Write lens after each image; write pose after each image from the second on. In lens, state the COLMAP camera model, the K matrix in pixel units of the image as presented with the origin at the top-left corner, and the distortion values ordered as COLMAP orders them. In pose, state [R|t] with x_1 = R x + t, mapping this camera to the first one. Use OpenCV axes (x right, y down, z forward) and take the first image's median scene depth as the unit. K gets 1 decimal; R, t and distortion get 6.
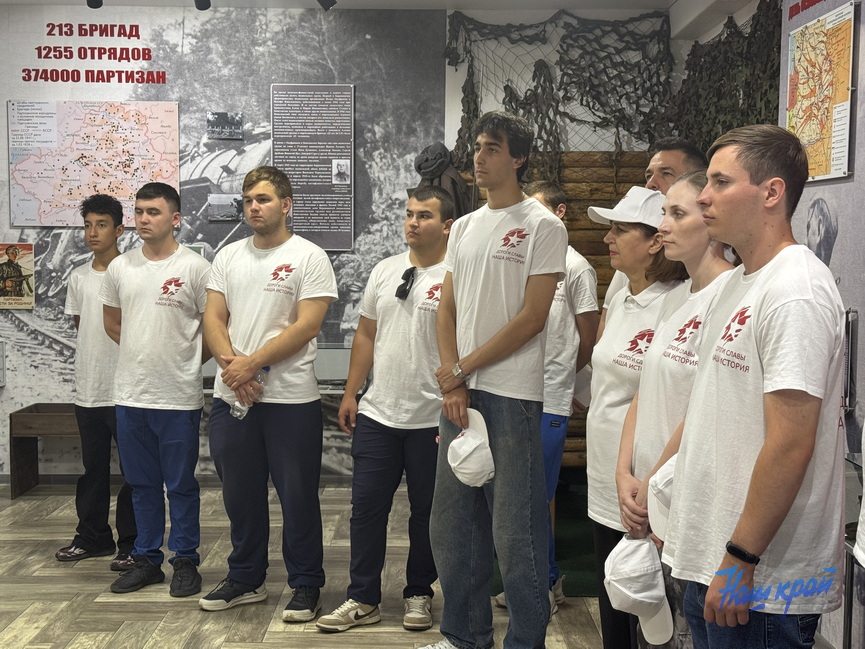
lens RADIAL K [[1379.9, 0, 432.5], [0, 1379.9, 324.5], [0, 0, 1]] dist [0.163924, -0.125292]
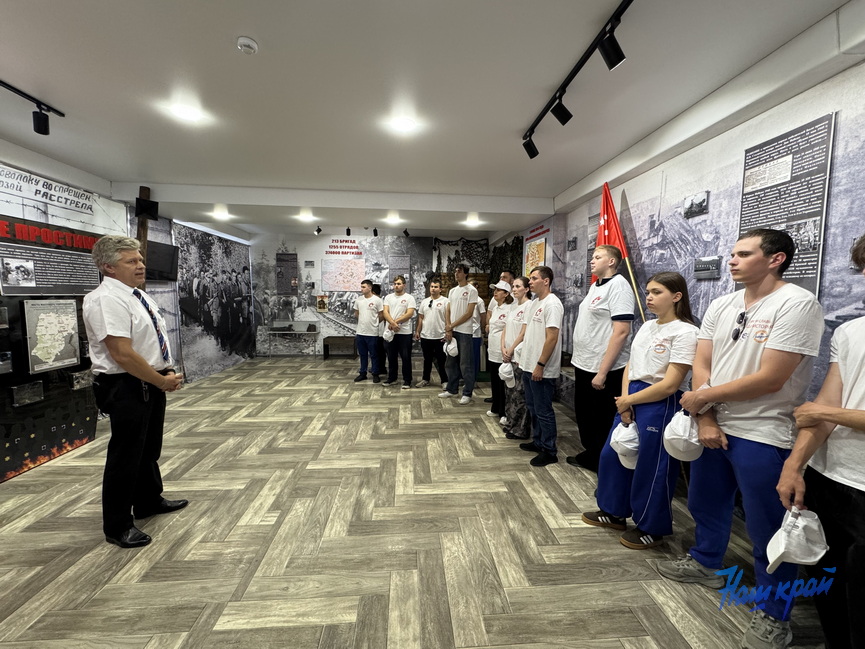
lens RADIAL K [[359.6, 0, 432.5], [0, 359.6, 324.5], [0, 0, 1]] dist [-0.000192, -0.000022]
pose [[0.997275, -0.001237, 0.073759, -0.067883], [0.000061, 0.999873, 0.015944, 0.007726], [-0.073769, -0.015896, 0.997149, -0.030403]]
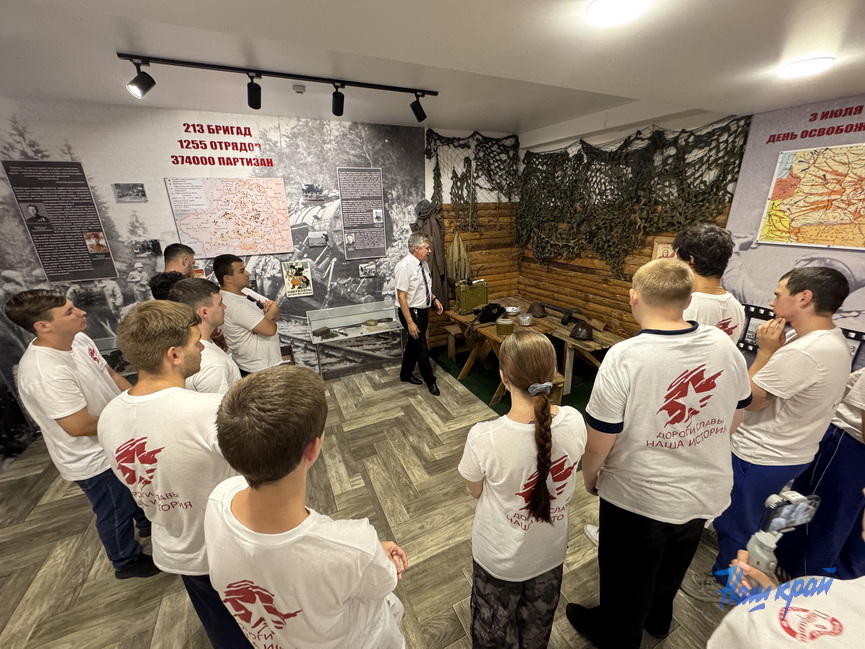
lens RADIAL K [[352.2, 0, 433.7], [0, 352.2, 330.0], [0, 0, 1]] dist [0.001100, 0.000192]
pose [[0.891758, -0.176159, 0.416815, -0.231706], [0.061052, 0.959530, 0.274908, -0.088198], [-0.448374, -0.219704, 0.866424, 0.499636]]
